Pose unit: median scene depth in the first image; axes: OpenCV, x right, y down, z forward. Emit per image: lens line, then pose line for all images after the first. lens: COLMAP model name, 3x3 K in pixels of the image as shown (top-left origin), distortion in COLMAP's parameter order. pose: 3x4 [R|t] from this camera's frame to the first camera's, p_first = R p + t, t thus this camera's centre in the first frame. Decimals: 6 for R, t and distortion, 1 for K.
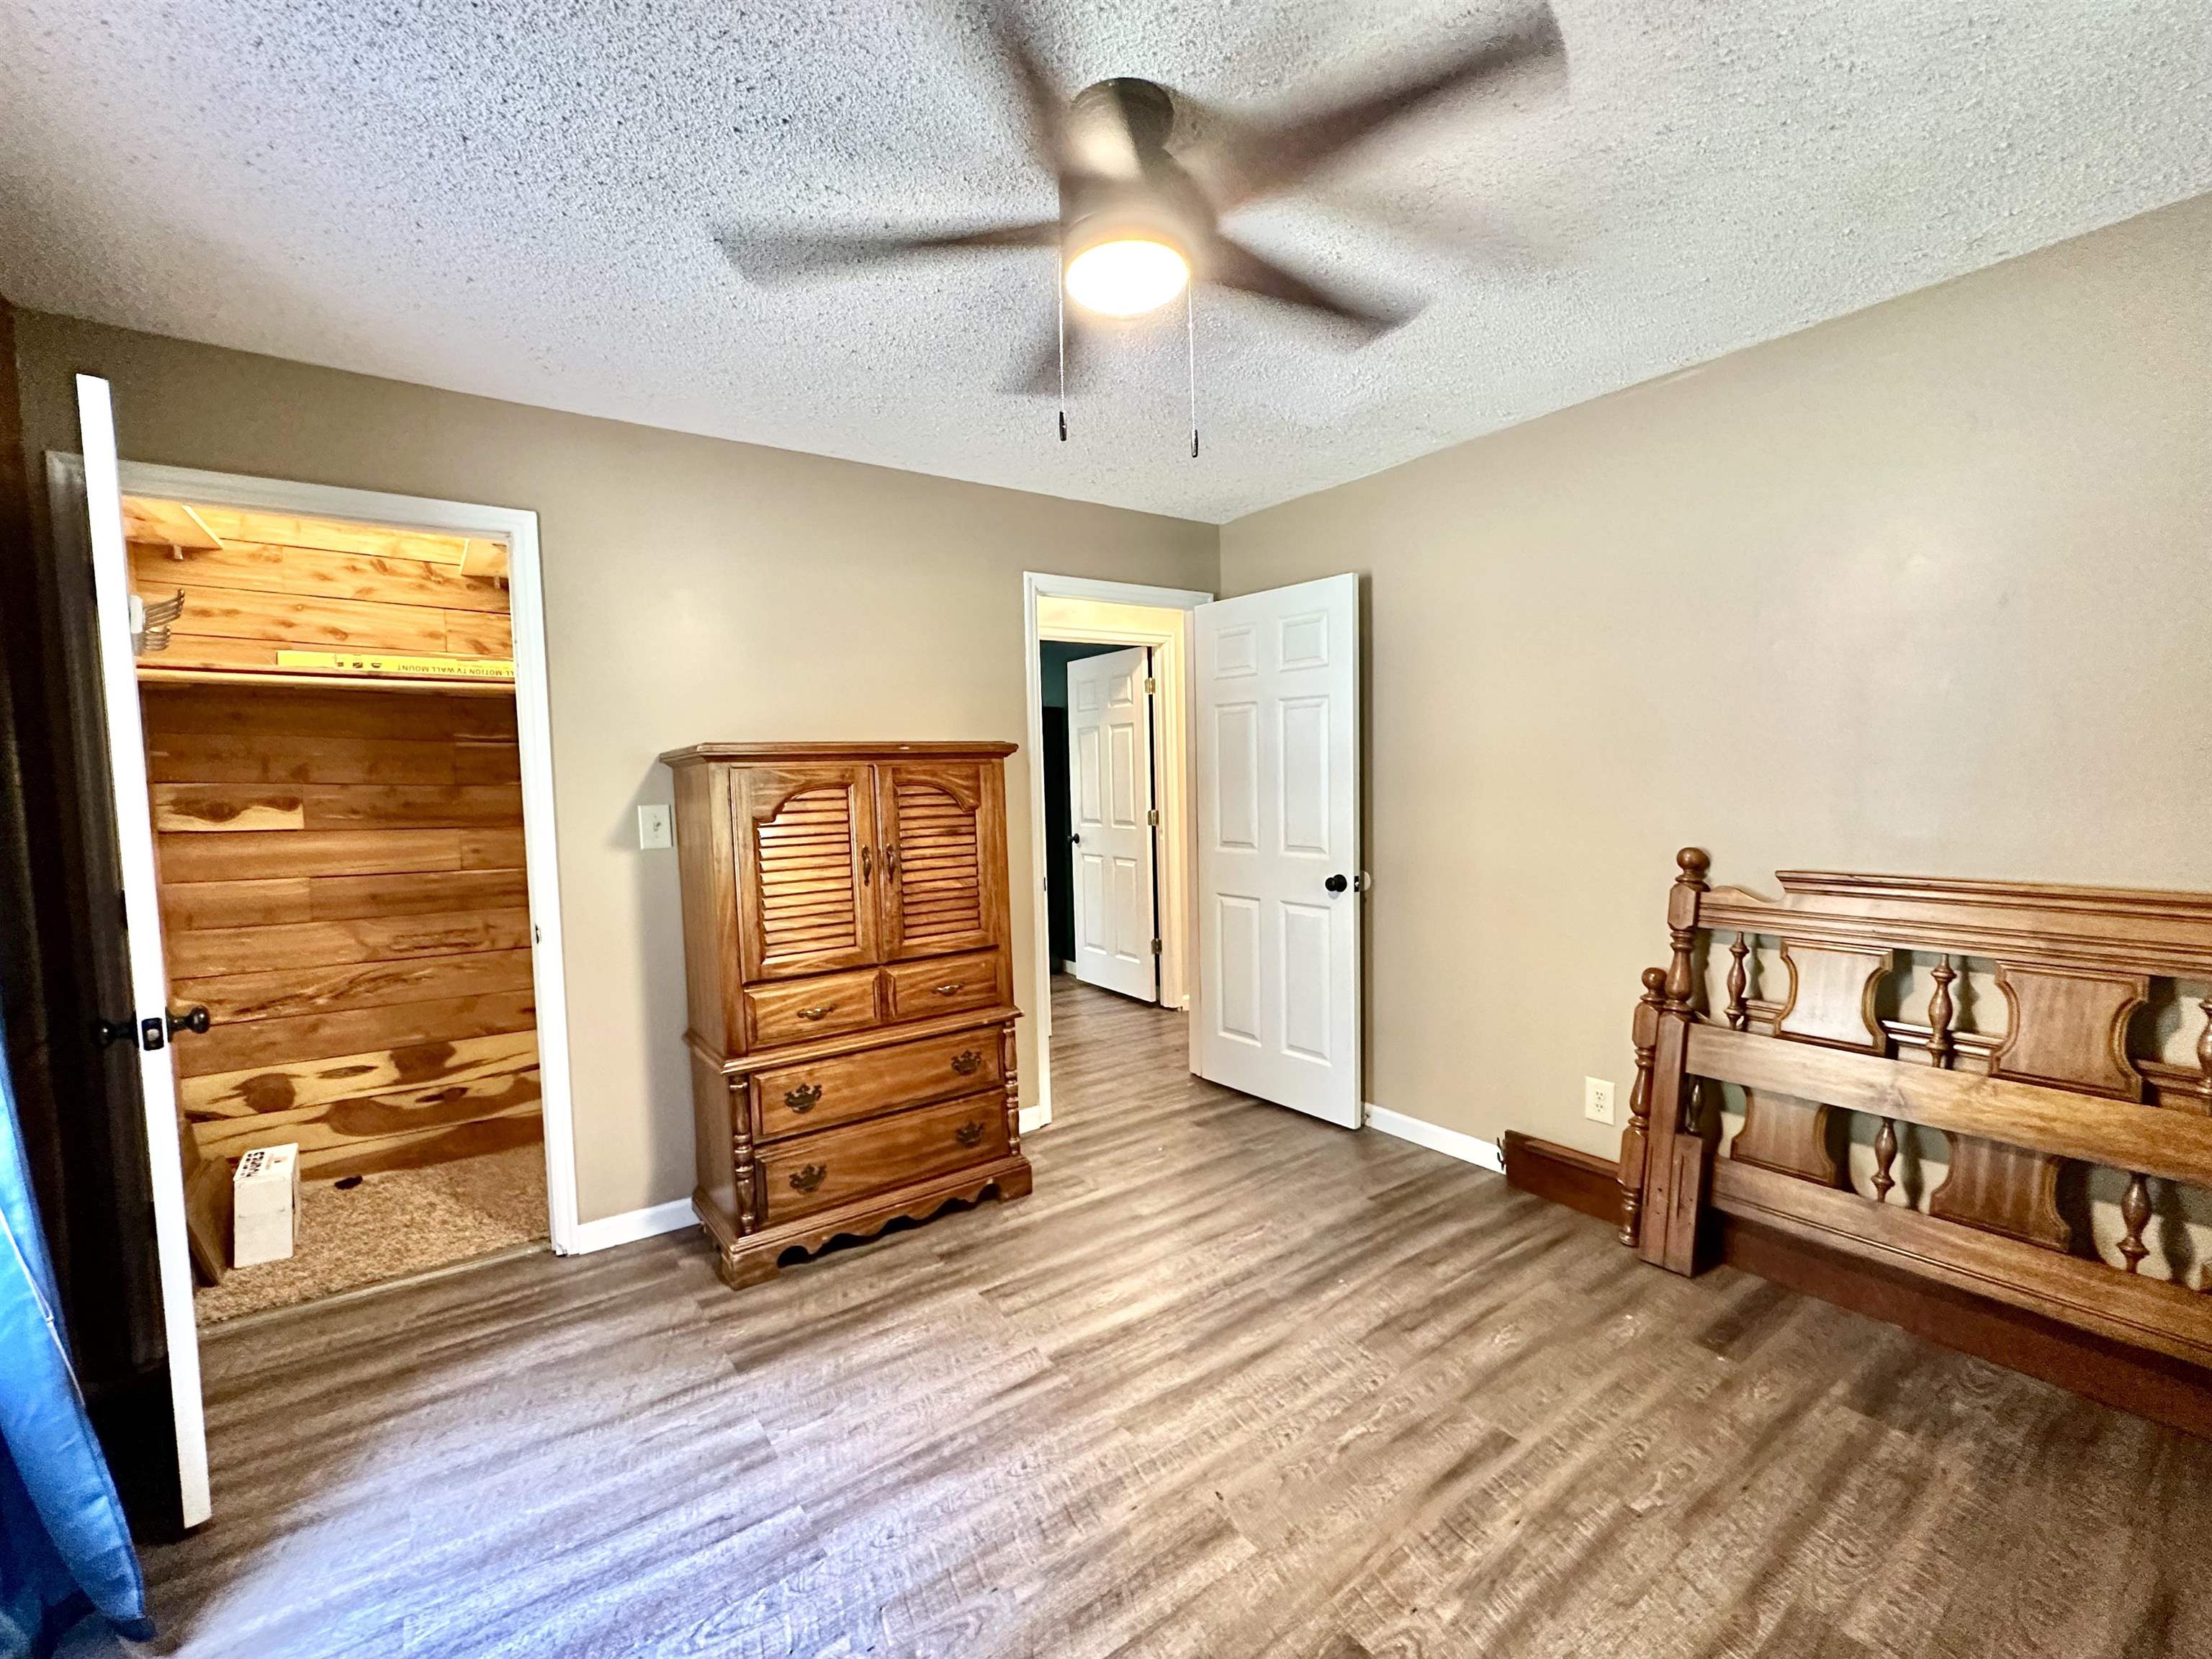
lens RADIAL K [[949.6, 0, 1106.0], [0, 949.6, 829.5], [0, 0, 1]] dist [-0.002811, -0.000040]
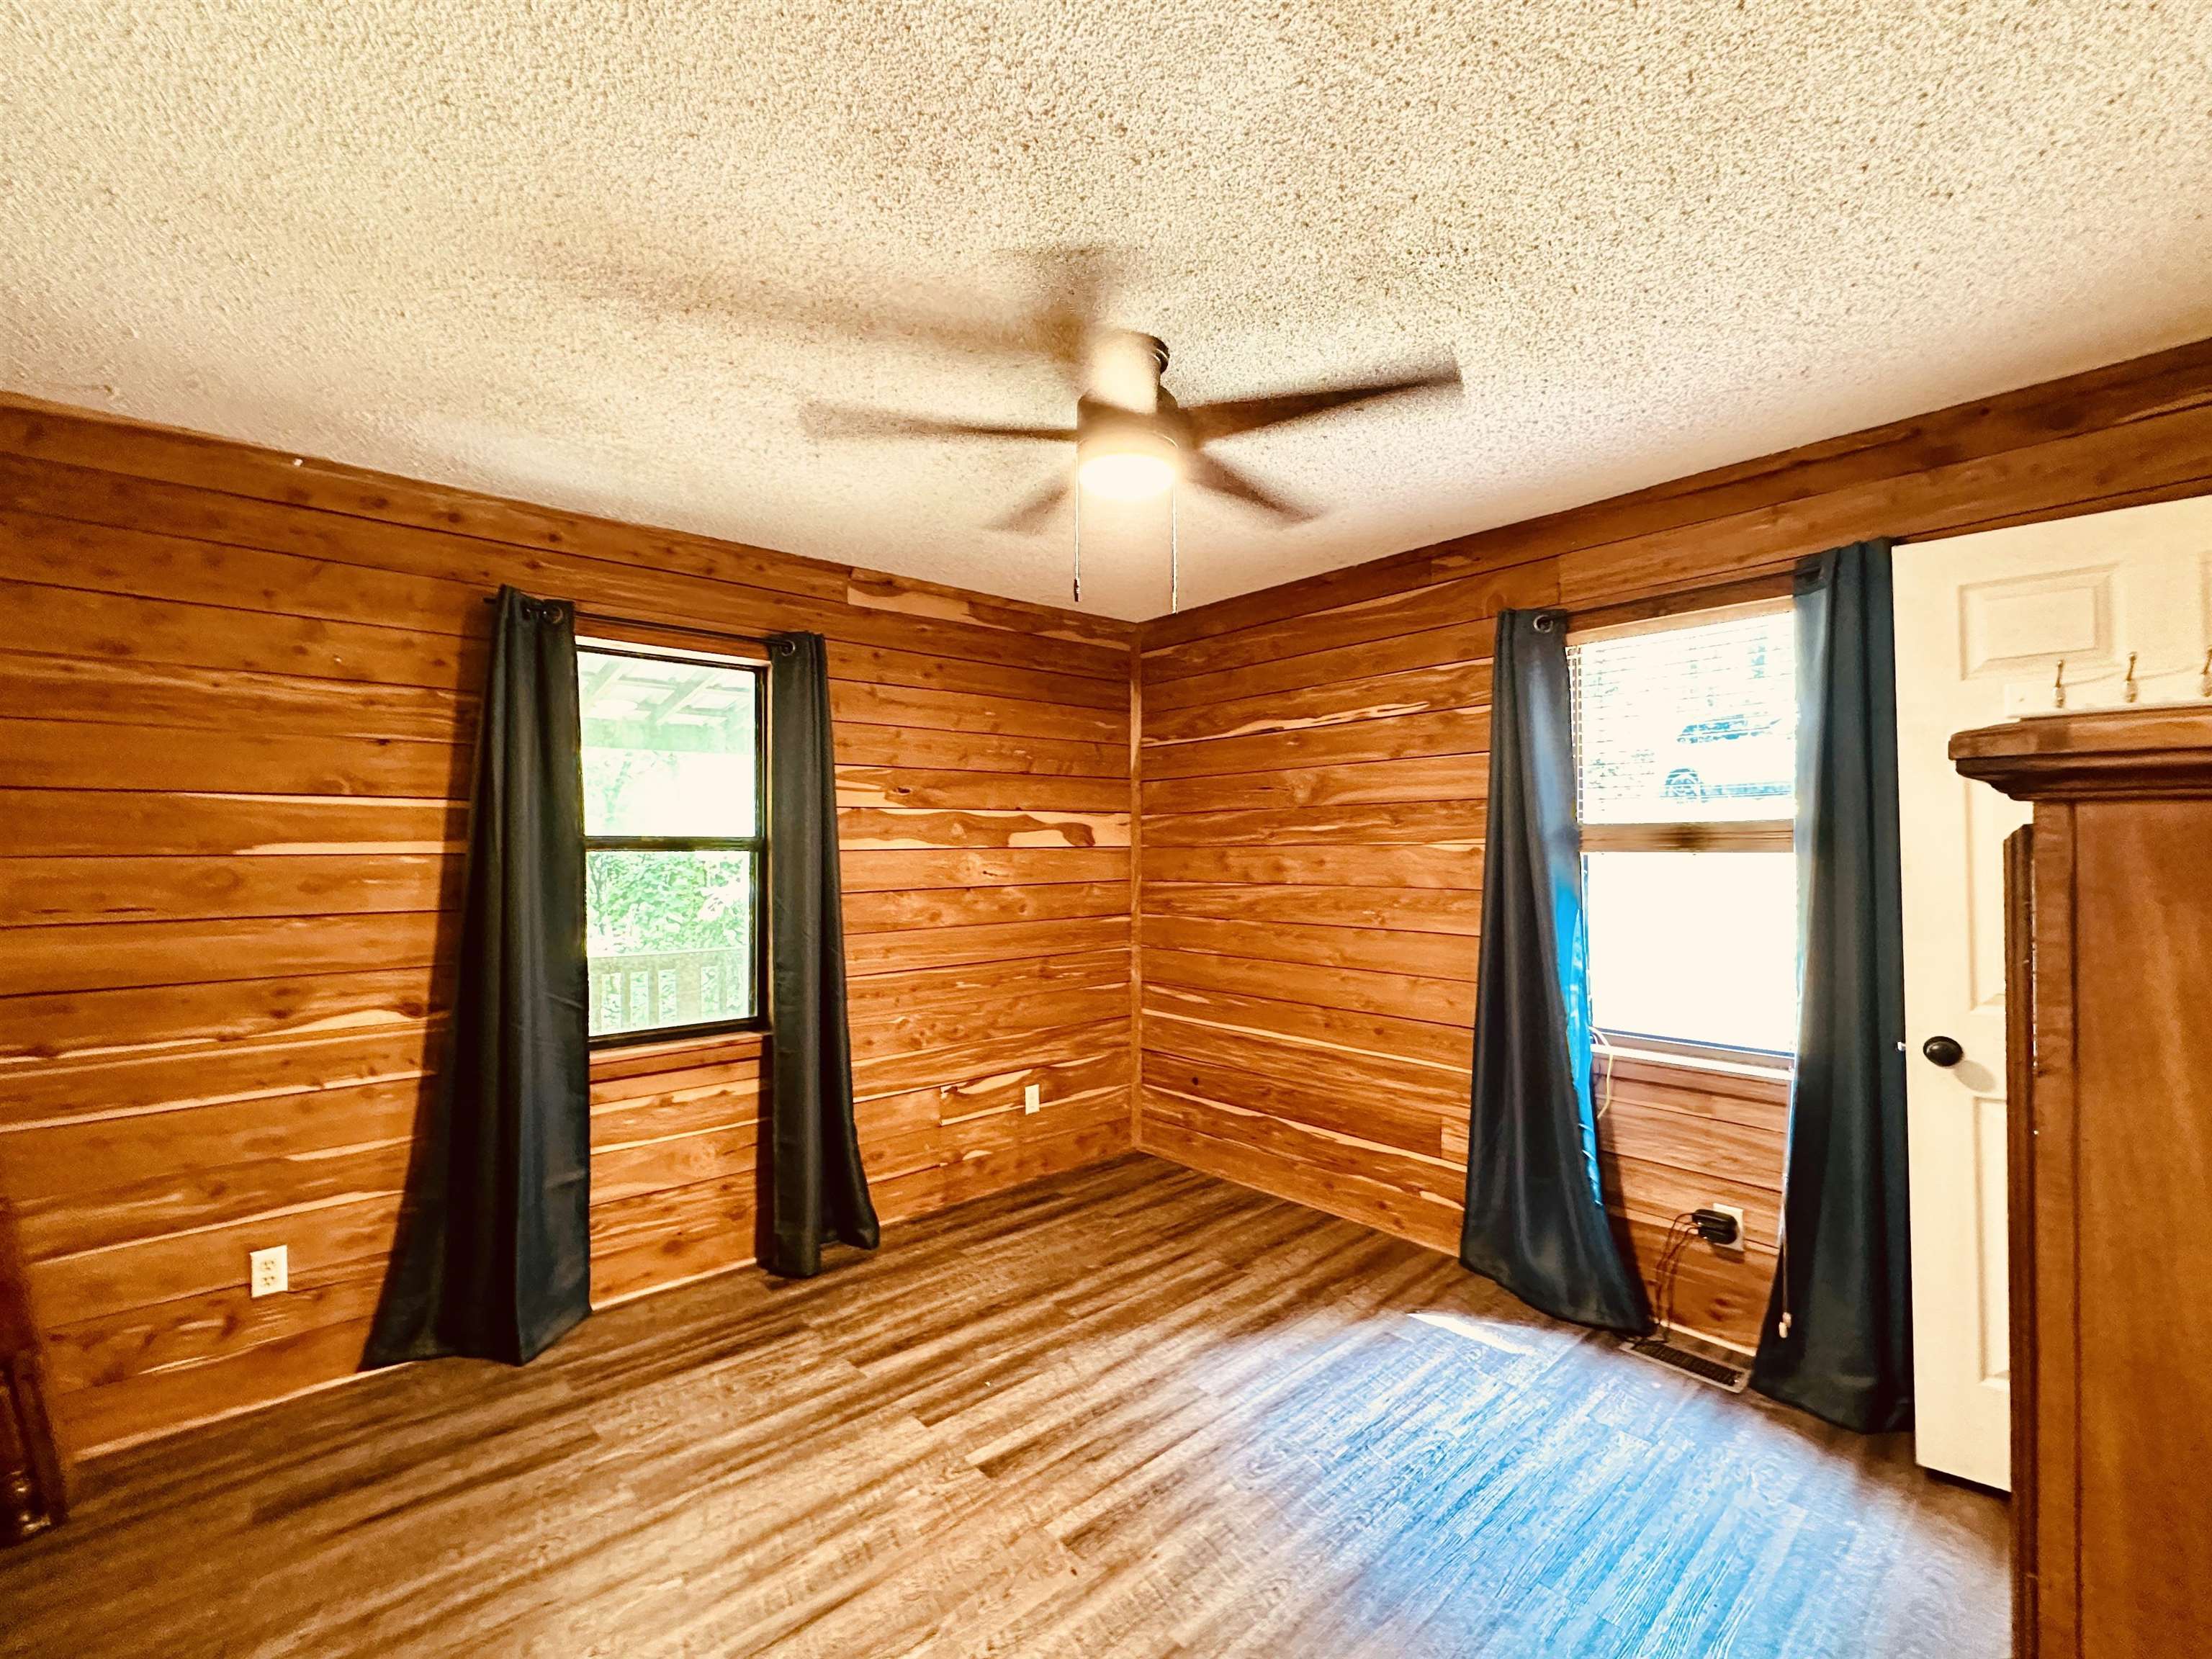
lens RADIAL K [[949.6, 0, 1106.0], [0, 949.6, 829.5], [0, 0, 1]] dist [-0.002811, -0.000040]
pose [[-0.993616, 0.029209, -0.108971, 0.113323], [0.024913, 0.998866, 0.040571, -0.093213], [0.110033, 0.037597, -0.993217, 1.297976]]
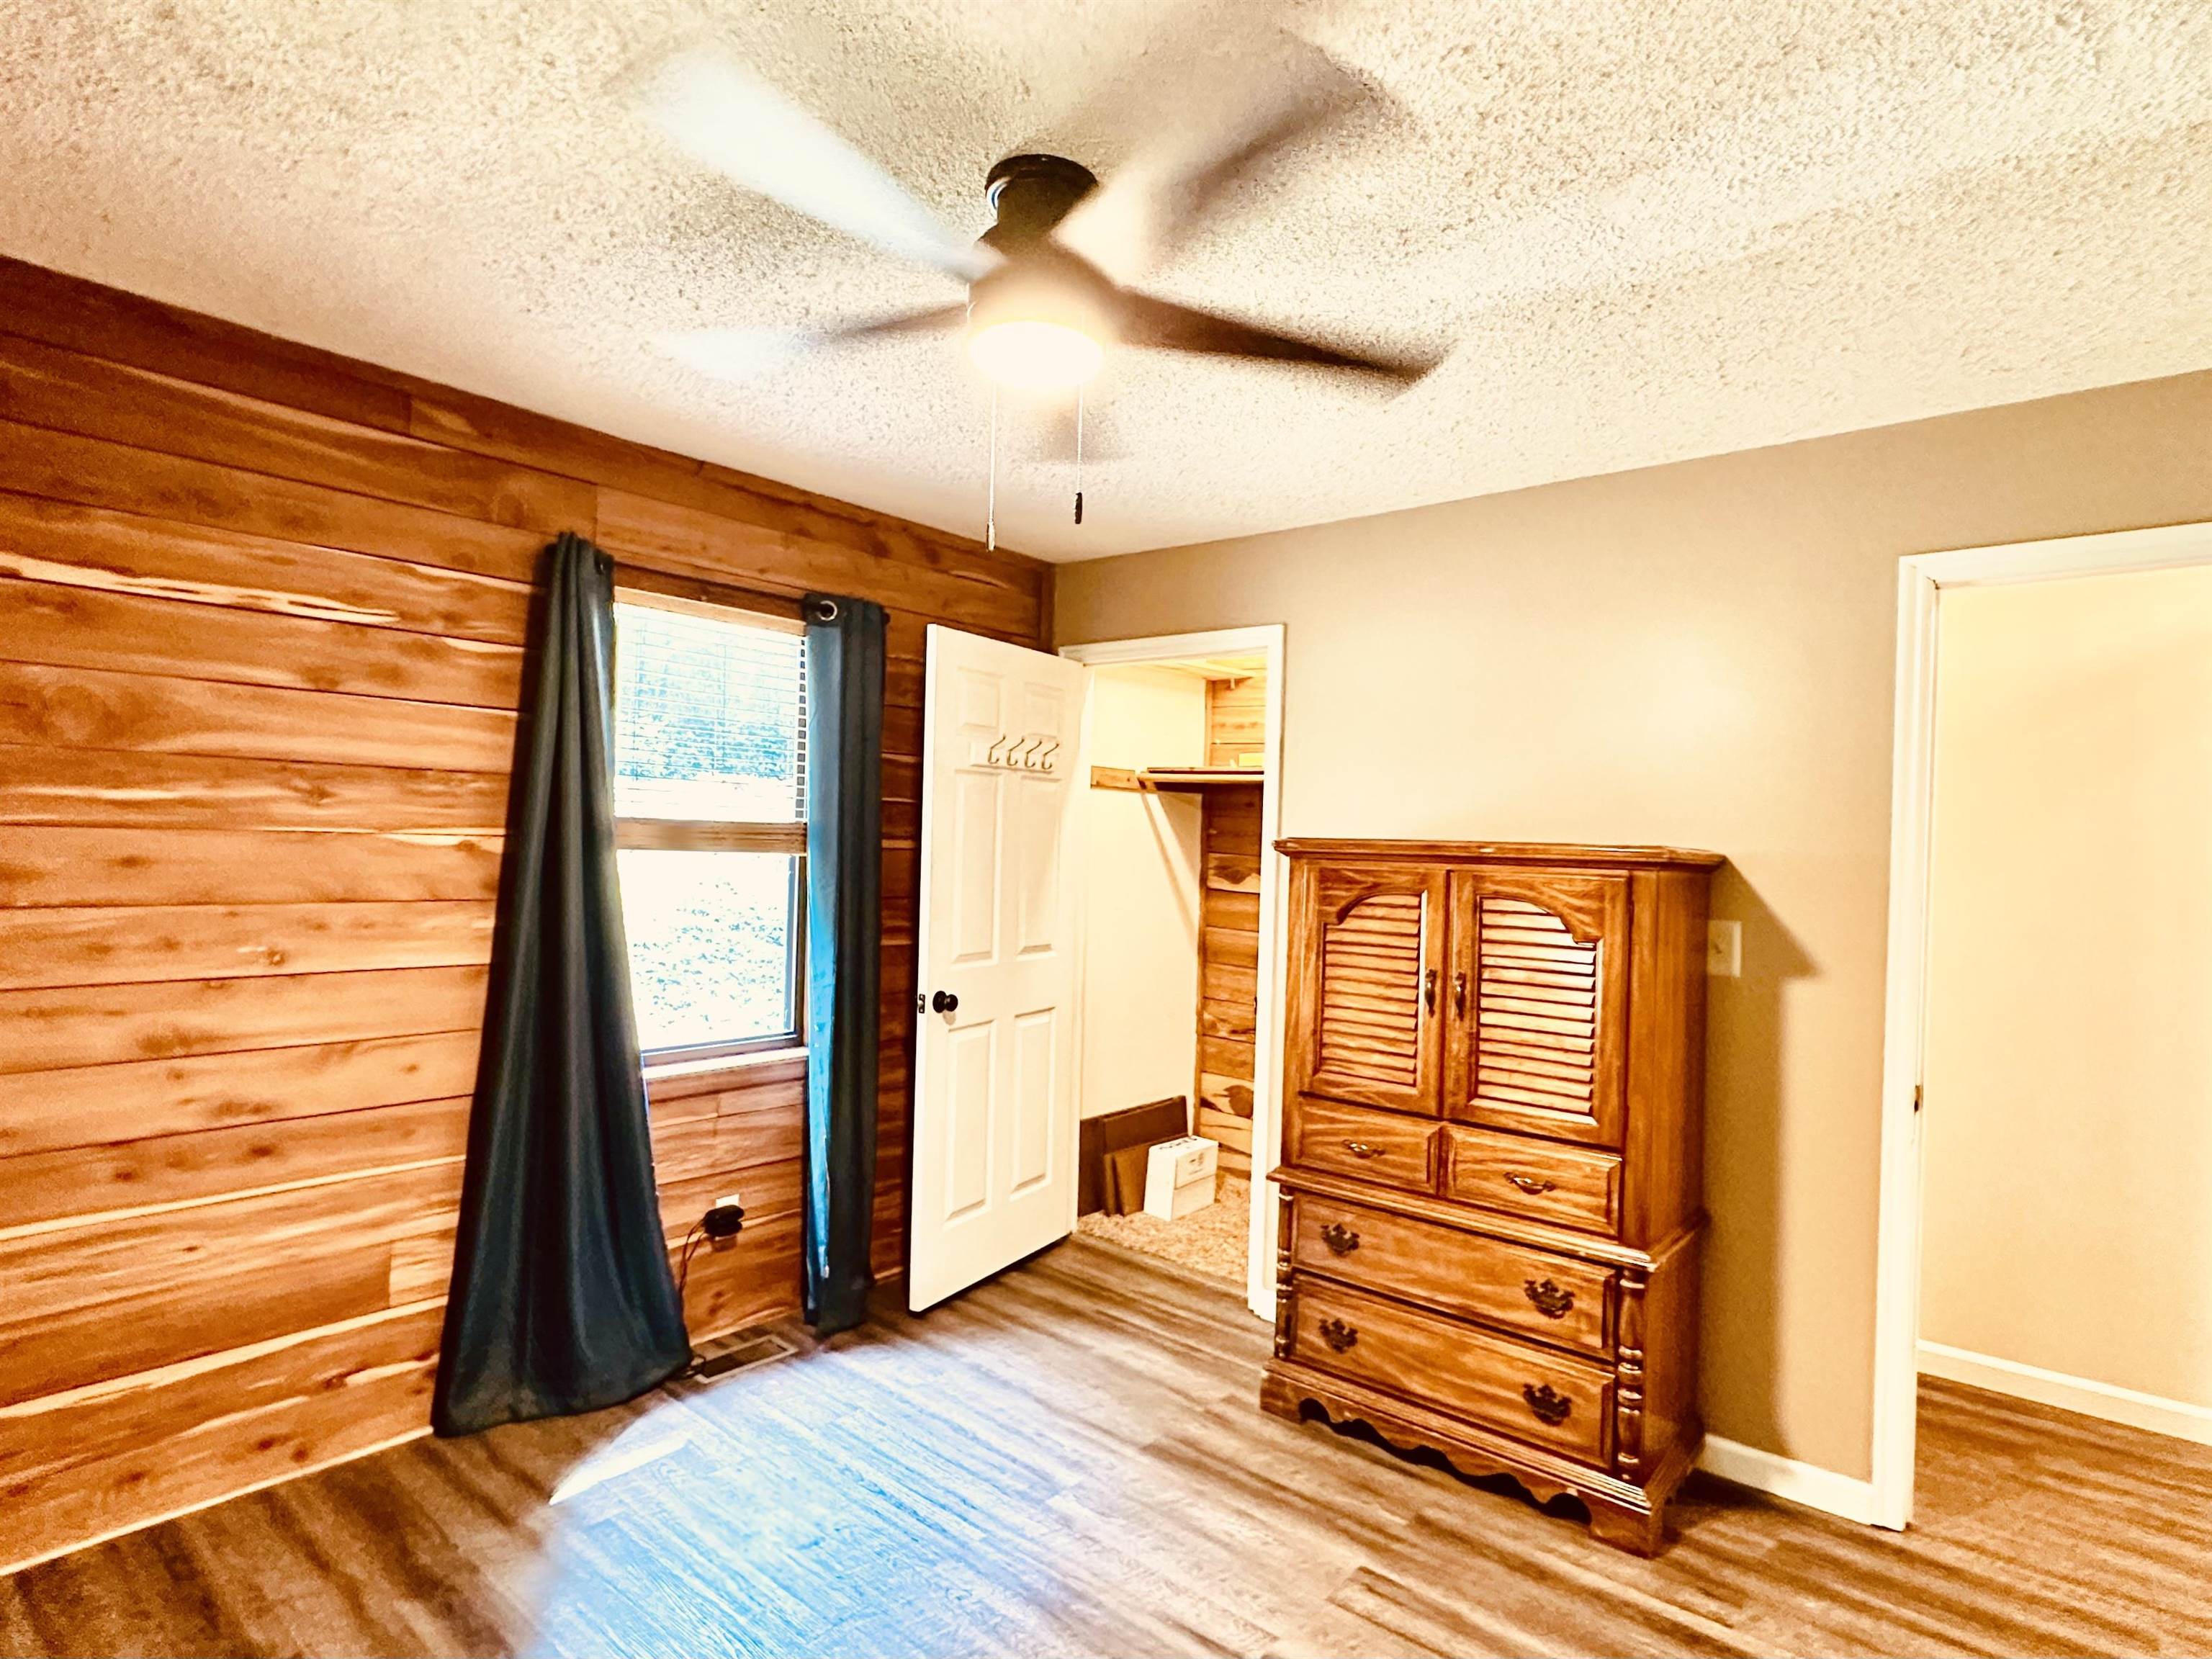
lens RADIAL K [[1168.8, 0, 1107.1], [0, 1168.8, 836.0], [0, 0, 1]] dist [0.002286, 0.001539]
pose [[0.243733, 0.029645, -0.969389, 0.655106], [-0.095004, 0.995455, 0.006555, -0.076174], [0.965178, 0.090498, 0.245442, 0.477280]]
